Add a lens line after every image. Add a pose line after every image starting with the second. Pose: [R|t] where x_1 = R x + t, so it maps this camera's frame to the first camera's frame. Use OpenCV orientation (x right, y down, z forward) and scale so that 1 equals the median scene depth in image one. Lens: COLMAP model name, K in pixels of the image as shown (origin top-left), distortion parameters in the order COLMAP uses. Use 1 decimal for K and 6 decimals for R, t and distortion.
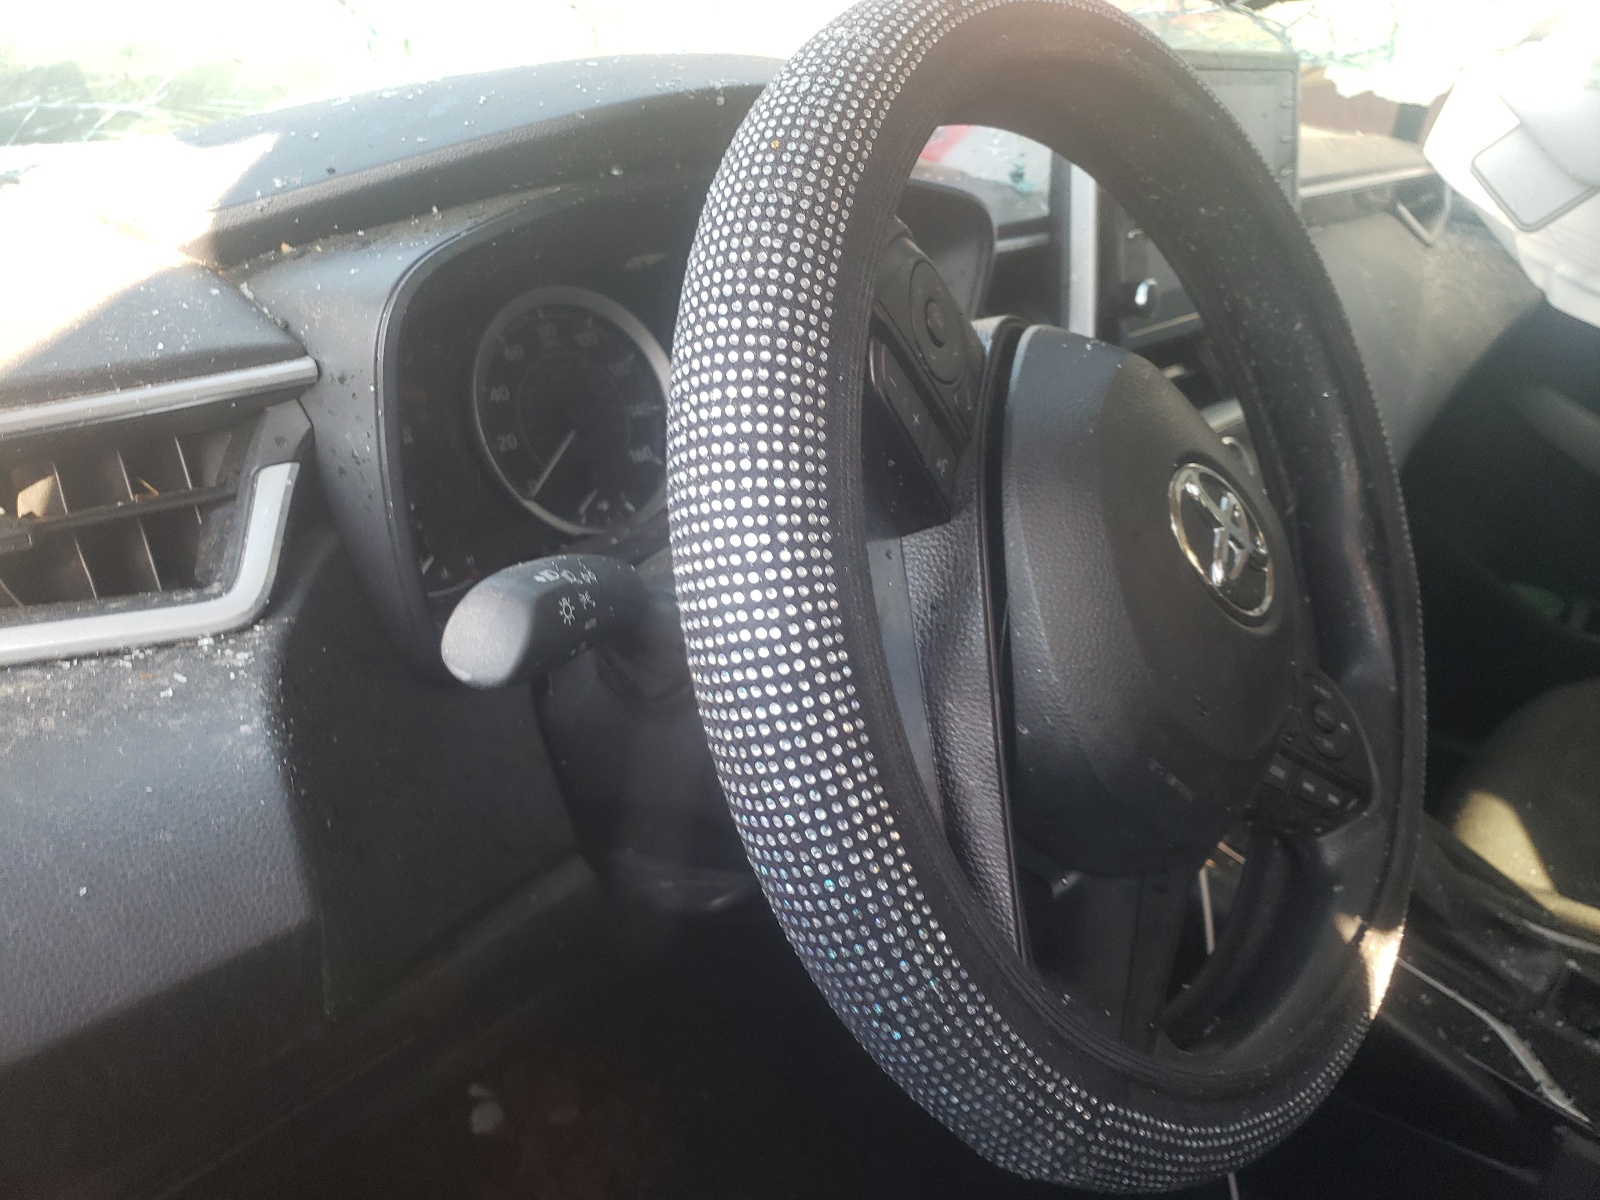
lens RADIAL K [[1212.0, 0, 804.9], [0, 1212.0, 685.1], [0, 0, 1]] dist [0.110752, -0.228071]
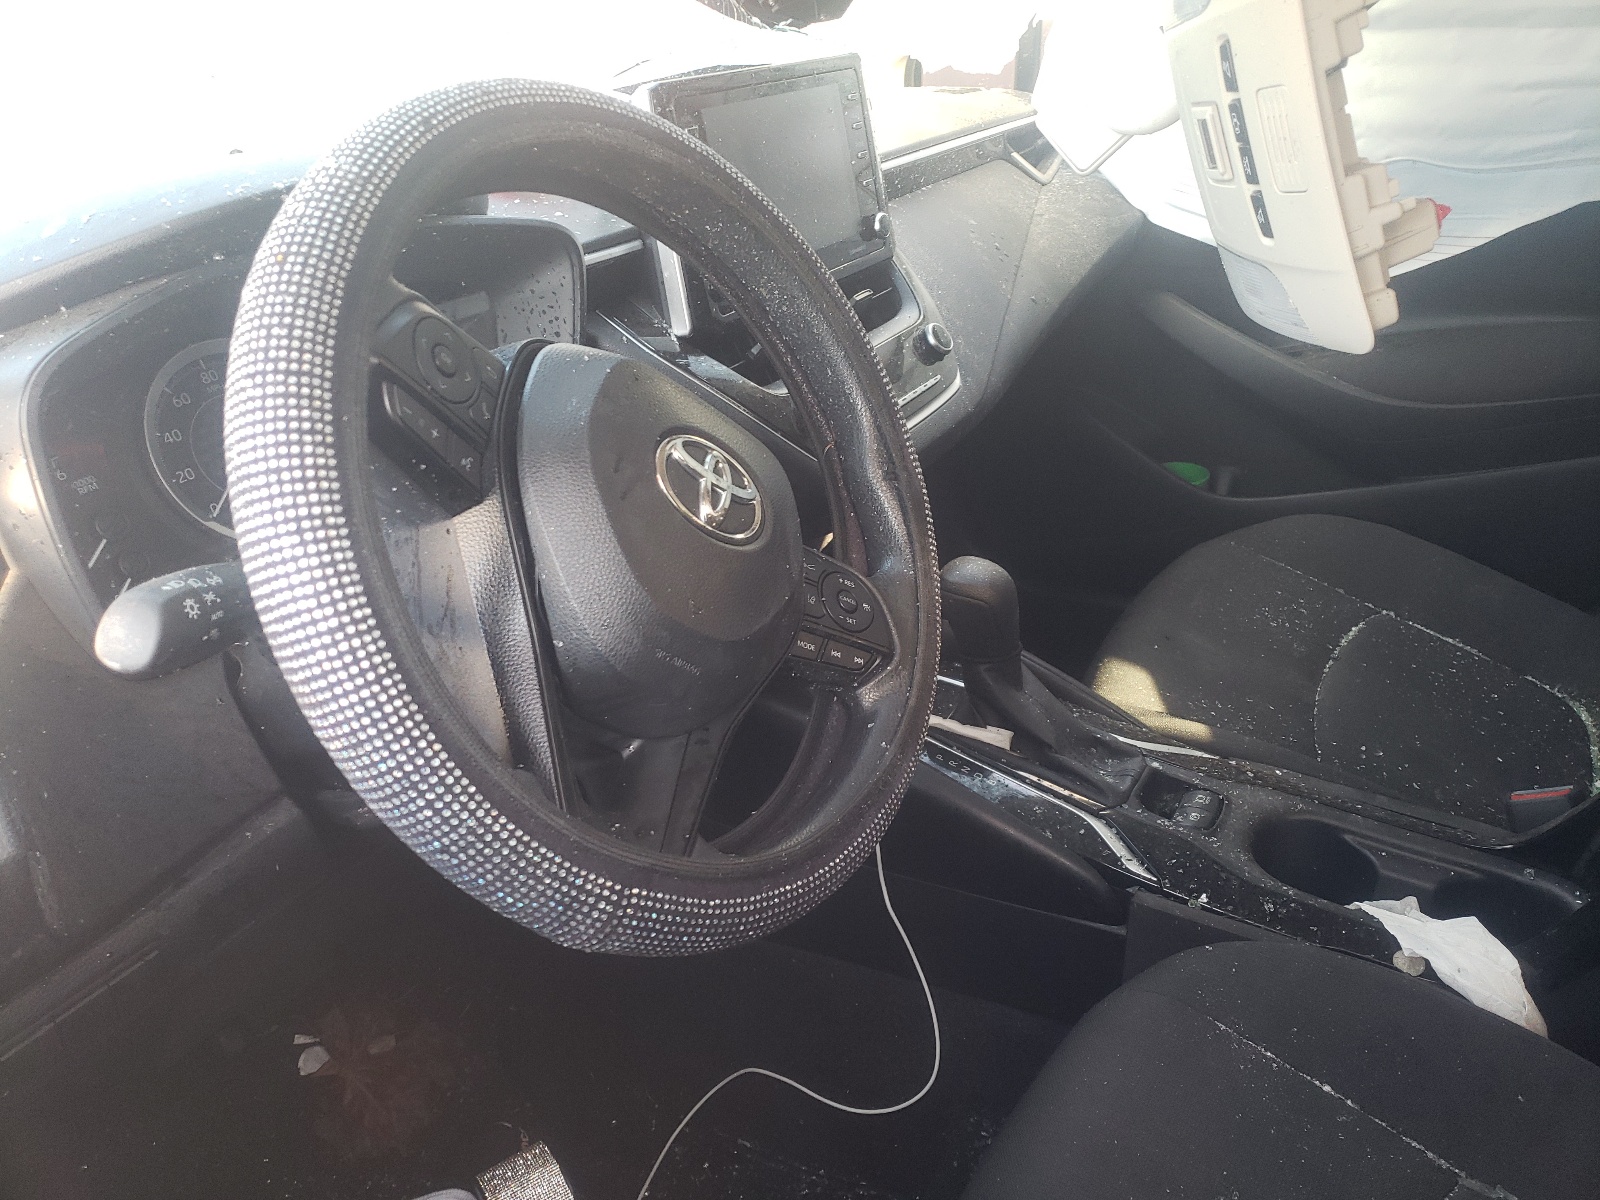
lens RADIAL K [[1186.4, 0, 800.3], [0, 1186.4, 670.0], [0, 0, 1]] dist [-0.003912, 0.004948]
pose [[0.980177, -0.154393, 0.124160, 0.317760], [0.150102, 0.987724, 0.043260, 0.055601], [-0.129315, -0.023766, 0.991319, -0.431346]]
